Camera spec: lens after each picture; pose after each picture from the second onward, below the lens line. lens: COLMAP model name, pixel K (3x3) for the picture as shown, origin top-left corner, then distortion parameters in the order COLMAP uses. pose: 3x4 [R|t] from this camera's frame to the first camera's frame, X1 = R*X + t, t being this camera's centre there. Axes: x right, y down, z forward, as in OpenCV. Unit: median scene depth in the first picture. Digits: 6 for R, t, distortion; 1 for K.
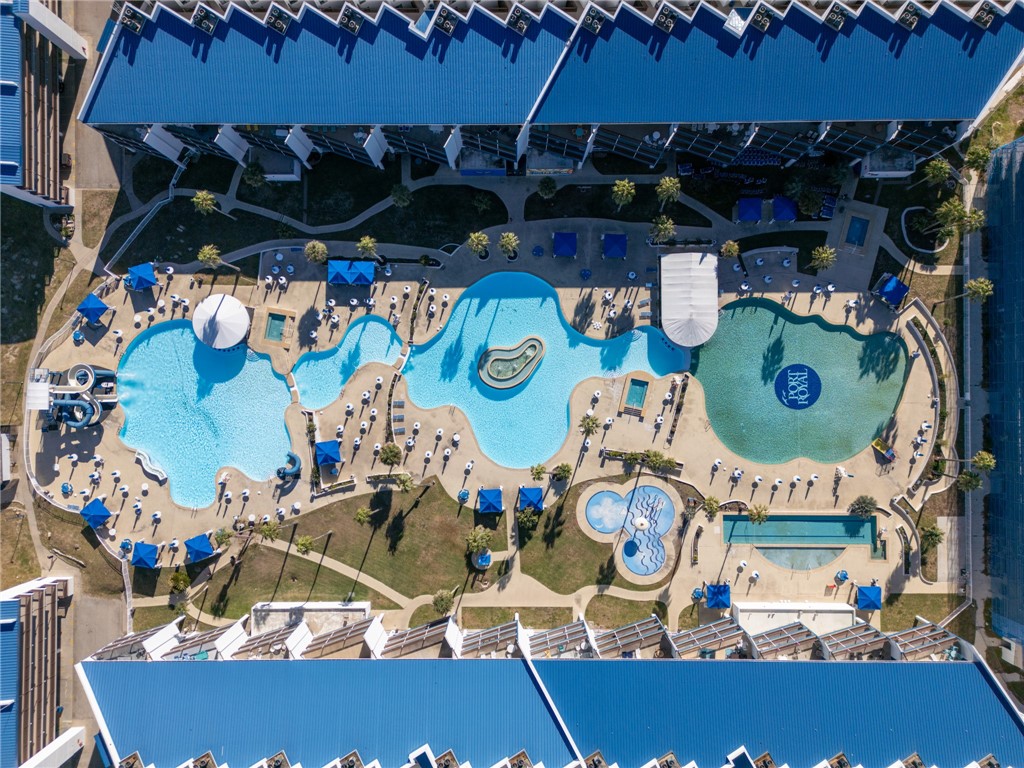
lens RADIAL K [[711.3, 0, 512.0], [0, 711.3, 384.0], [0, 0, 1]] dist [0.005127, 0.002662]
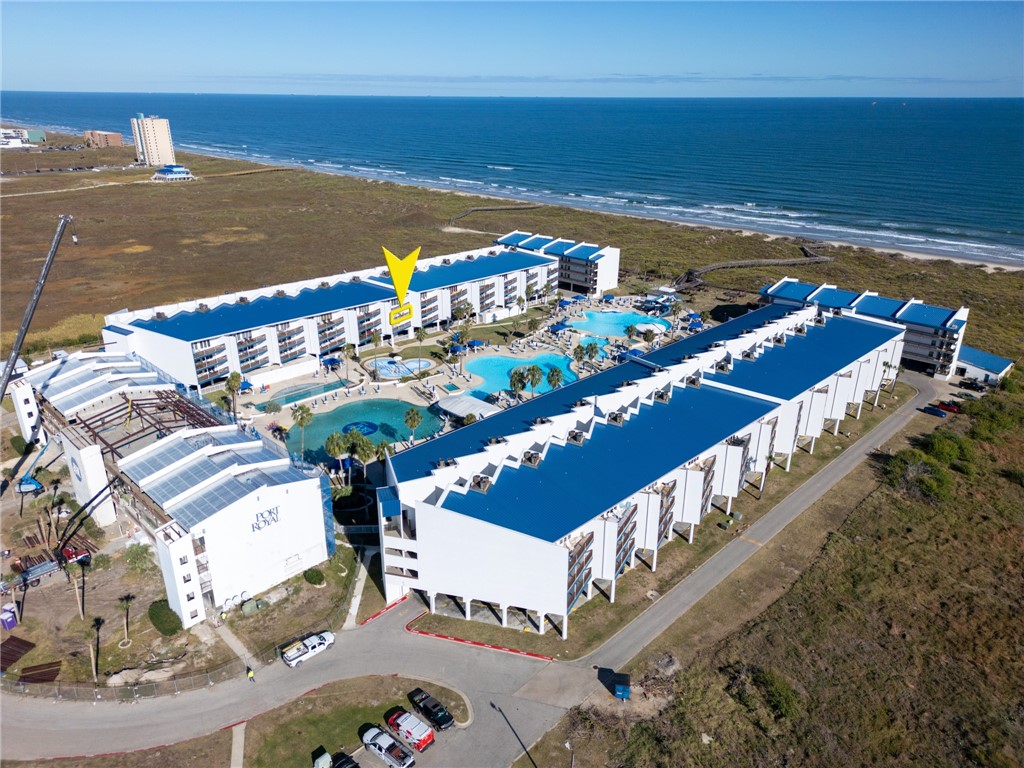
lens RADIAL K [[713.8, 0, 512.5], [0, 713.8, 387.8], [0, 0, 1]] dist [0.075237, -0.074533]
pose [[-0.701931, 0.243339, -0.669387, 1.102293], [-0.712069, -0.260662, 0.651930, -1.064004], [-0.015844, 0.934260, 0.356241, 0.469379]]
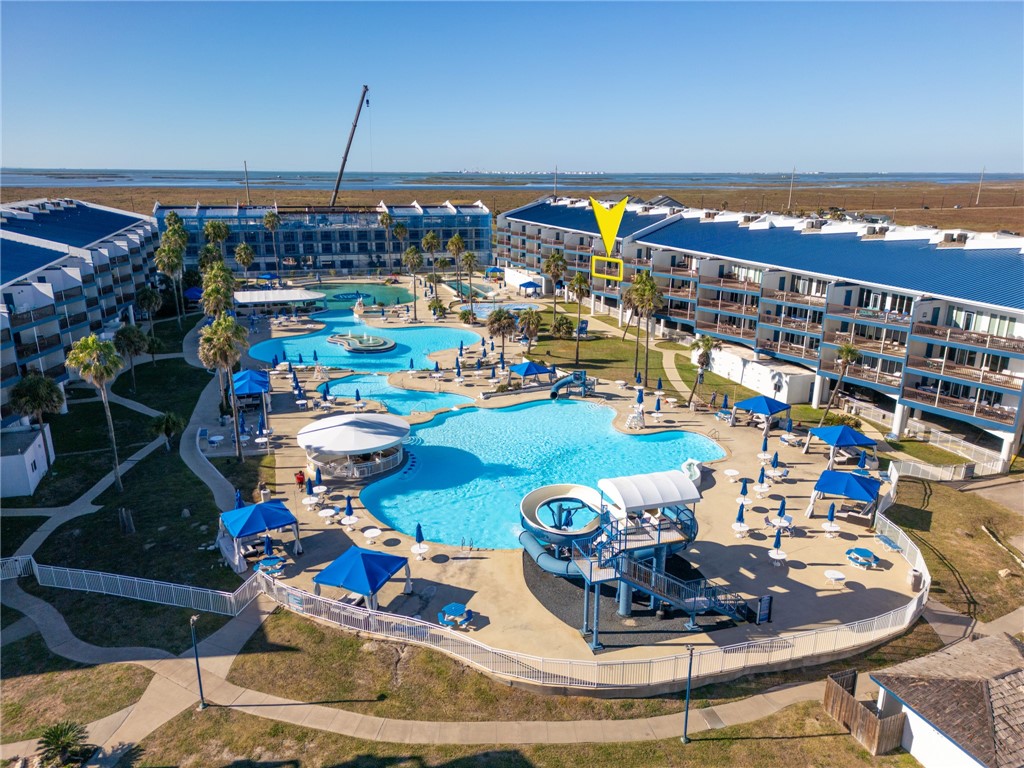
lens RADIAL K [[713.8, 0, 512.5], [0, 713.8, 387.8], [0, 0, 1]] dist [0.075237, -0.074533]
pose [[-0.321014, -0.285887, 0.902895, -0.868817], [0.946884, -0.077776, 0.312027, -0.135411], [-0.018981, 0.955102, 0.295670, 0.796703]]
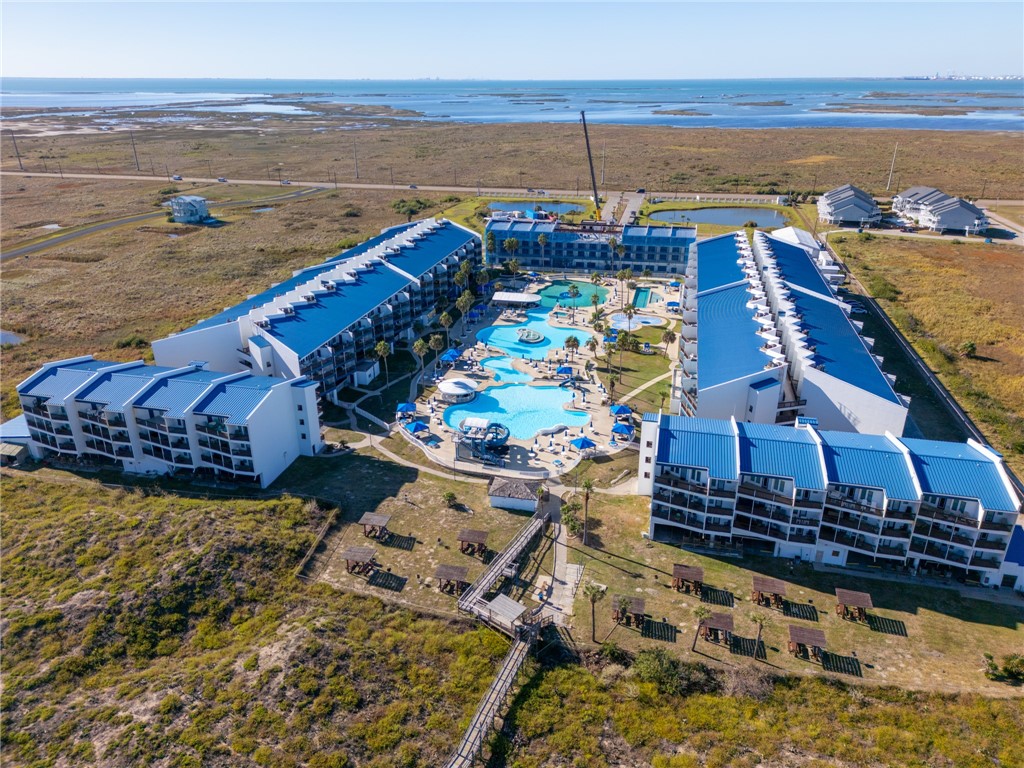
lens RADIAL K [[713.8, 0, 512.5], [0, 713.8, 387.8], [0, 0, 1]] dist [0.075237, -0.074533]
pose [[0.229787, -0.394141, 0.889860, -1.577600], [0.973222, 0.098824, -0.207542, 0.295819], [-0.006139, 0.913721, 0.406295, 0.427125]]
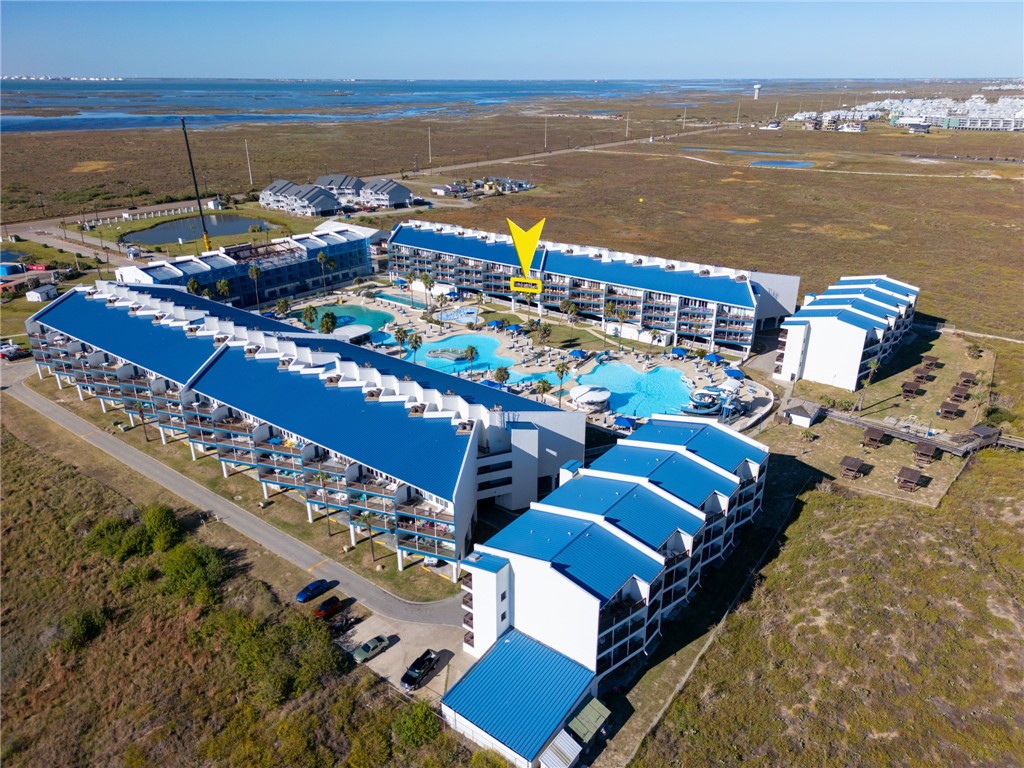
lens RADIAL K [[713.8, 0, 512.5], [0, 713.8, 387.8], [0, 0, 1]] dist [0.075237, -0.074533]
pose [[-0.791984, -0.252403, 0.555926, -1.022817], [0.610342, -0.304003, 0.731481, -1.150383], [-0.015625, 0.918627, 0.394818, 0.439642]]
